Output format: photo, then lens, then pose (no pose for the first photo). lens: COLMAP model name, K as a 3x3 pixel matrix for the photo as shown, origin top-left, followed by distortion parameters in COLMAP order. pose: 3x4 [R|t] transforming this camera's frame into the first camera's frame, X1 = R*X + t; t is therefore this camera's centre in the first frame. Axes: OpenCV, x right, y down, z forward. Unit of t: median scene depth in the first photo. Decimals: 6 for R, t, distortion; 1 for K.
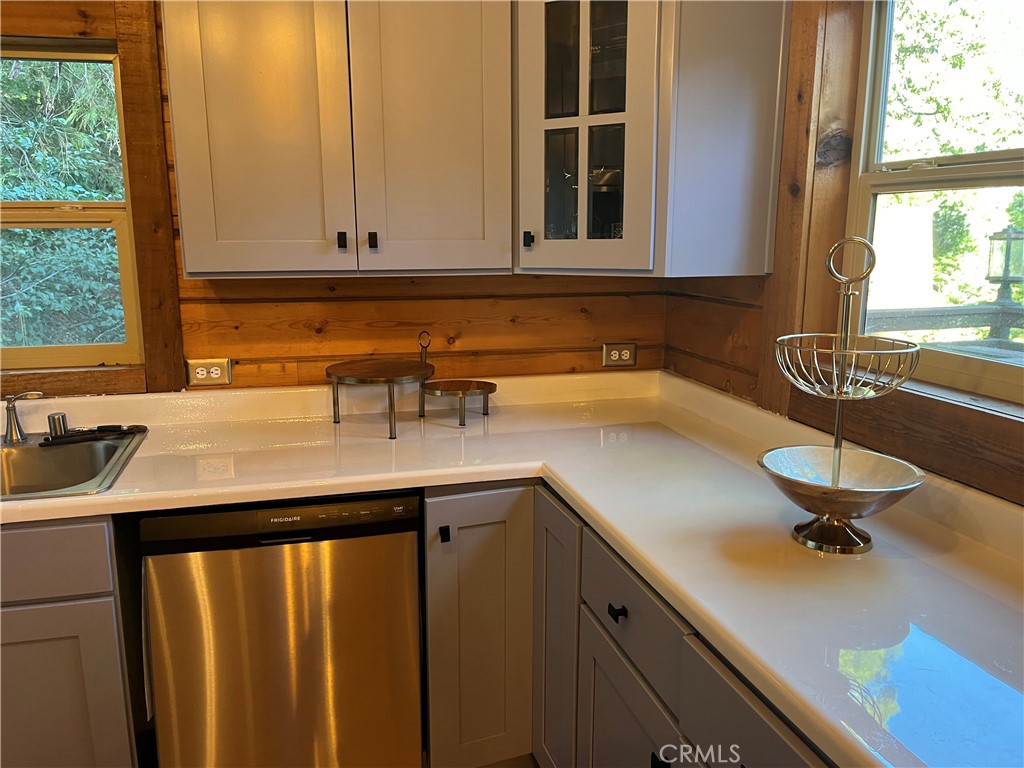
lens RADIAL K [[770.1, 0, 506.7], [0, 770.1, 380.4], [0, 0, 1]] dist [0.068128, -0.091119]
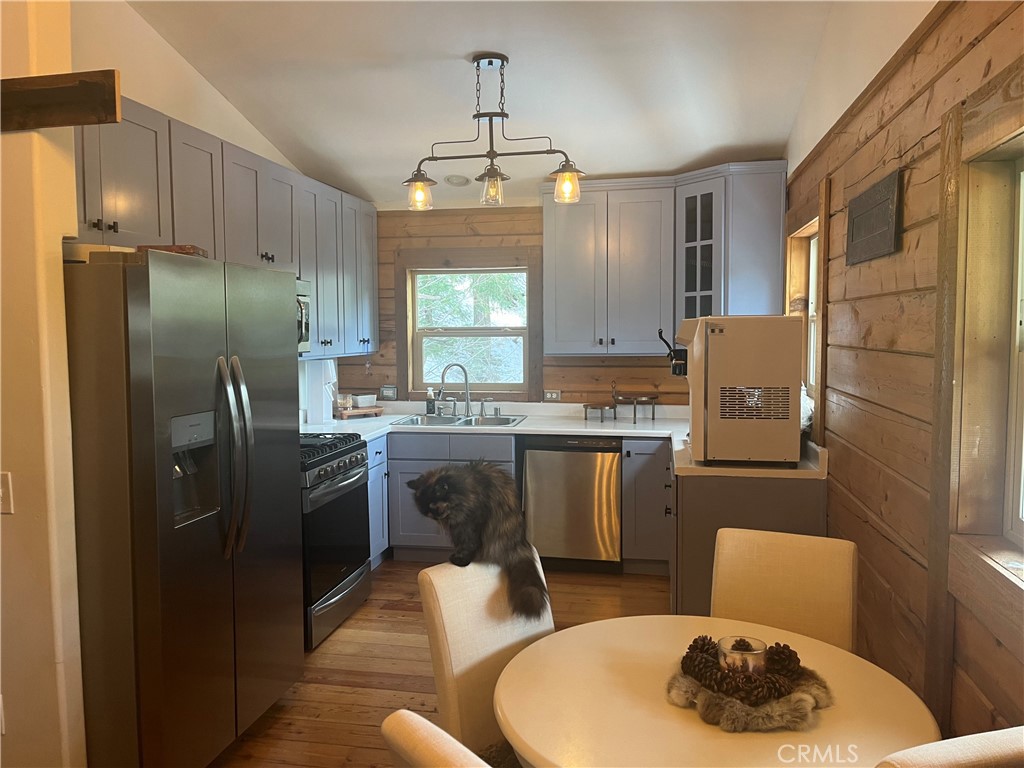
lens RADIAL K [[770.1, 0, 507.5], [0, 770.1, 385.8], [0, 0, 1]] dist [0.068128, -0.091119]
pose [[0.896609, 0.026237, -0.442045, 0.603283], [-0.075083, 0.992797, -0.093366, 0.212485], [0.436411, 0.116903, 0.892120, -1.313122]]
